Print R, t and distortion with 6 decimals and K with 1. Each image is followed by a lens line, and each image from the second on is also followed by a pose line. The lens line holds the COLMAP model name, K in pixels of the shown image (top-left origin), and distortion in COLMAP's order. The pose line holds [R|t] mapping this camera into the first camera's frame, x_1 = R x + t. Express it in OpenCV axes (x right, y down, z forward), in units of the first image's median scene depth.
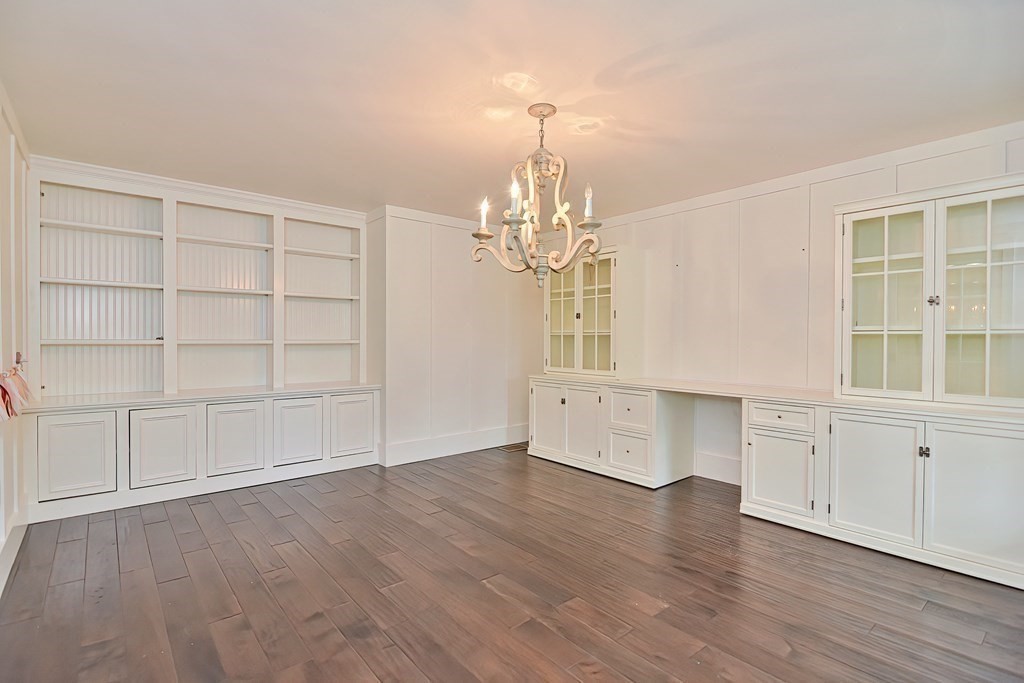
lens RADIAL K [[488.7, 0, 509.9], [0, 488.7, 344.3], [0, 0, 1]] dist [-0.018851, -0.000872]
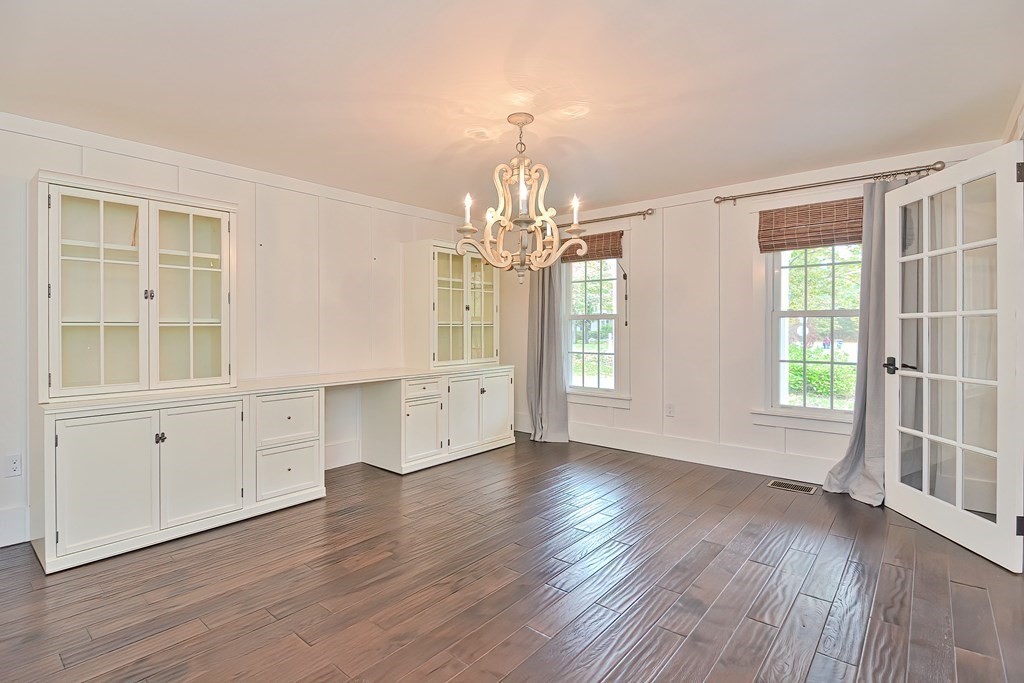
lens RADIAL K [[503.6, 0, 516.1], [0, 503.6, 327.2], [0, 0, 1]] dist [-0.015911, -0.000634]
pose [[-0.201843, 0.001940, 0.979416, -0.657058], [0.017489, 0.999846, 0.001624, -0.012191], [-0.979262, 0.017457, -0.201846, 0.798611]]
